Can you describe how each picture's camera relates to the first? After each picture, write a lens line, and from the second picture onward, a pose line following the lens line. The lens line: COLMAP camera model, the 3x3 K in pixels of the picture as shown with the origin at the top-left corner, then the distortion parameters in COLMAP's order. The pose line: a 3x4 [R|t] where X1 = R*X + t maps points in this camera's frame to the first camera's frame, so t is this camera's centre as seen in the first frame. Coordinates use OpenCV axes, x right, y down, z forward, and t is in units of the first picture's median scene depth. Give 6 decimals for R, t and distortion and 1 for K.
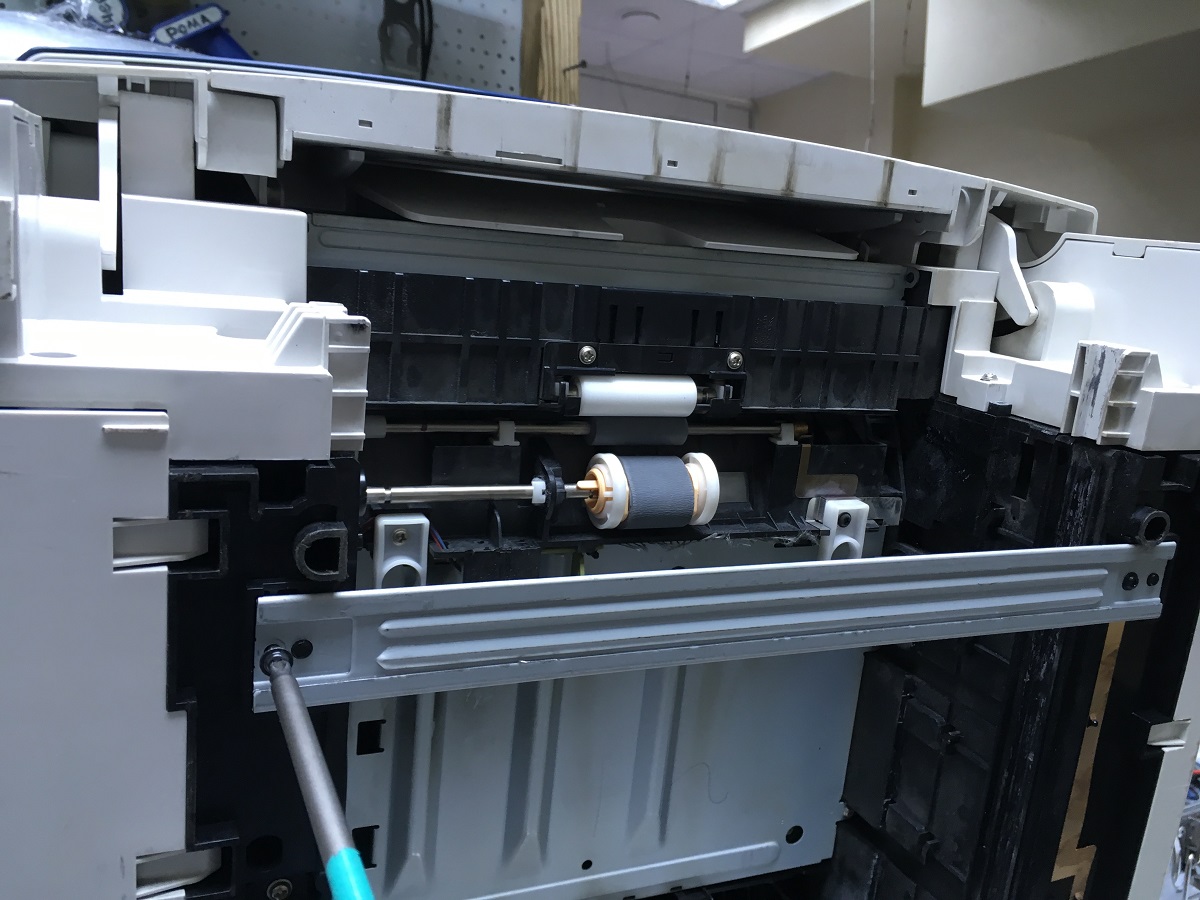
lens RADIAL K [[1005.4, 0, 593.9], [0, 1005.4, 453.1], [0, 0, 1]] dist [0.051030, -0.069925]
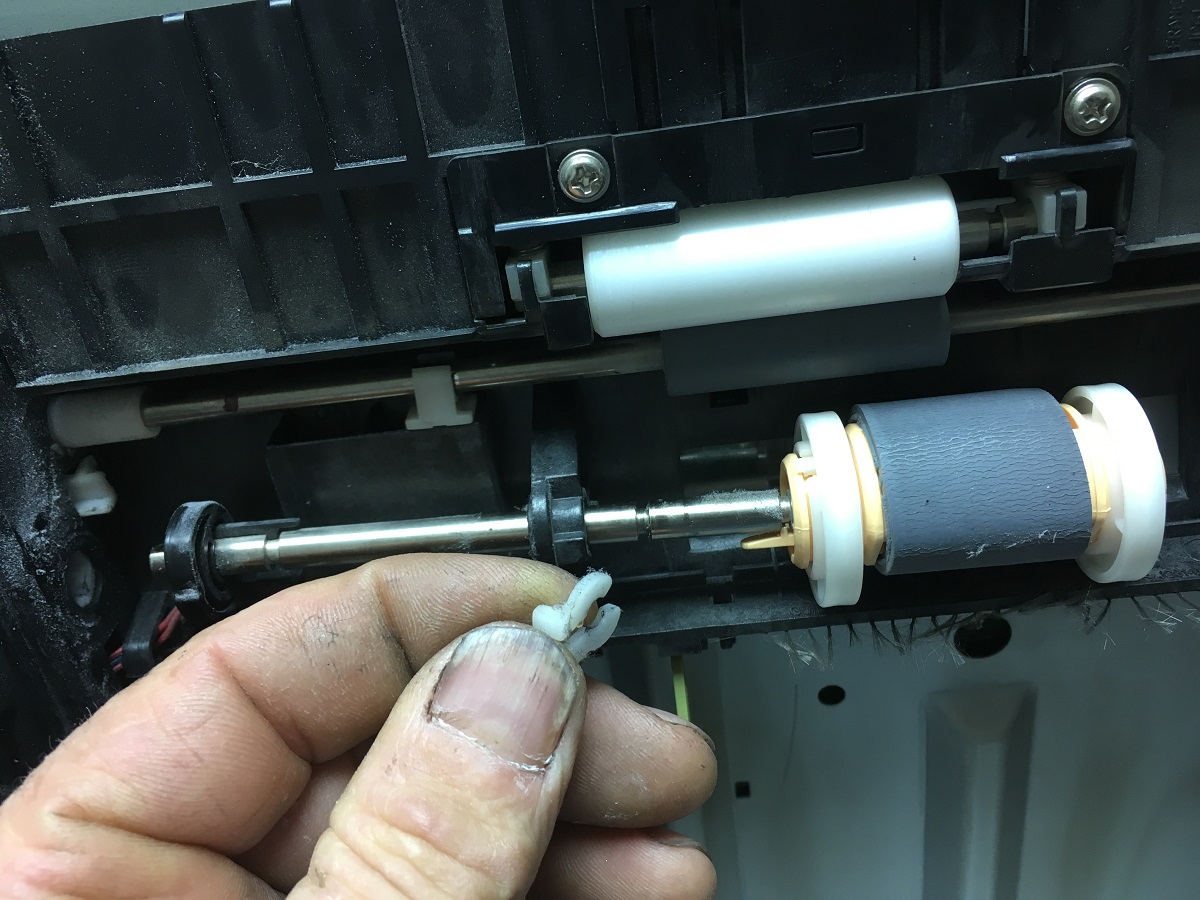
lens RADIAL K [[1005.4, 0, 598.3], [0, 1005.4, 443.6], [0, 0, 1]] dist [0.051030, -0.069925]
pose [[0.876190, 0.001594, -0.481962, 0.157524], [0.114909, 0.970467, 0.212109, -0.074652], [0.468067, -0.241230, 0.850130, 0.626869]]
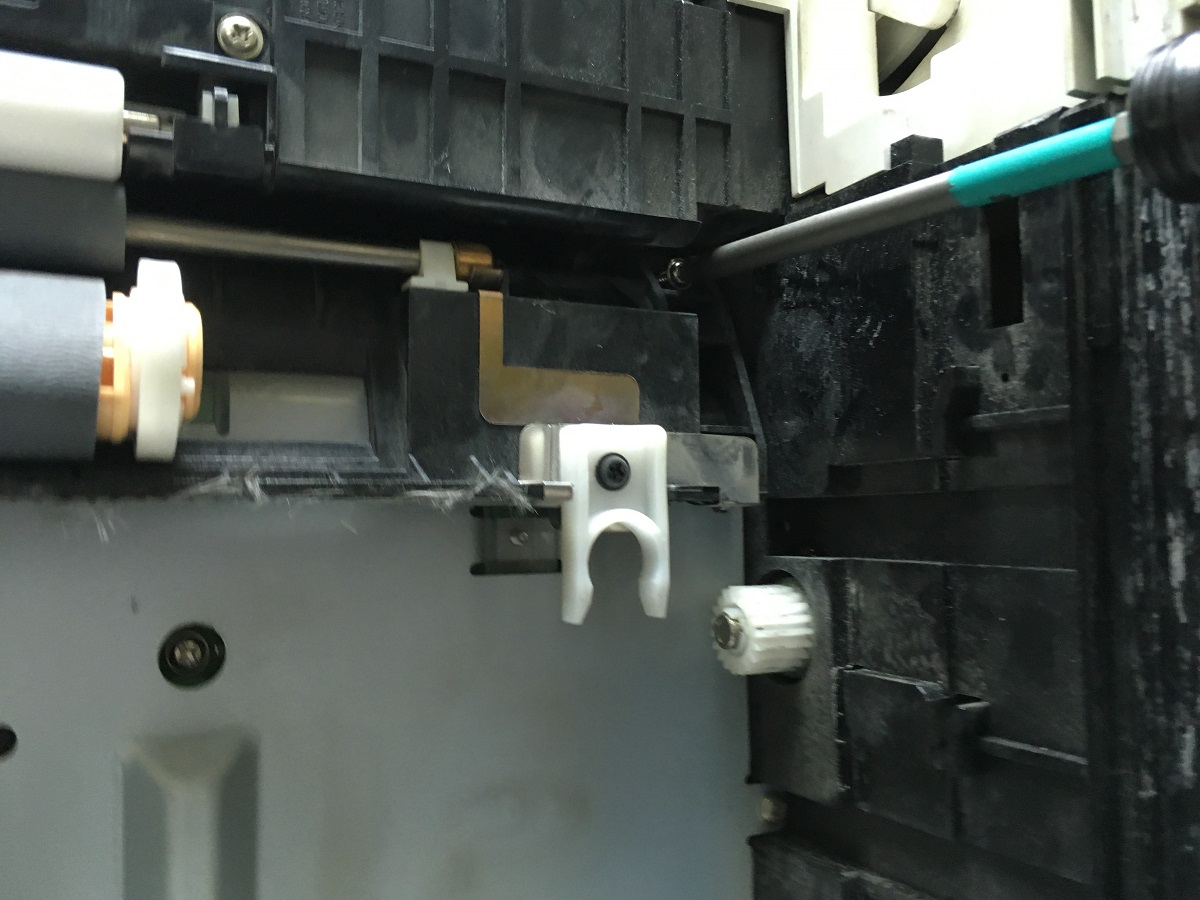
lens RADIAL K [[1005.4, 0, 608.1], [0, 1005.4, 487.8], [0, 0, 1]] dist [0.051030, -0.069925]
pose [[0.993728, -0.101980, 0.045868, 0.247738], [0.110911, 0.951100, -0.288284, 0.209721], [-0.014226, 0.291563, 0.956446, 0.661759]]
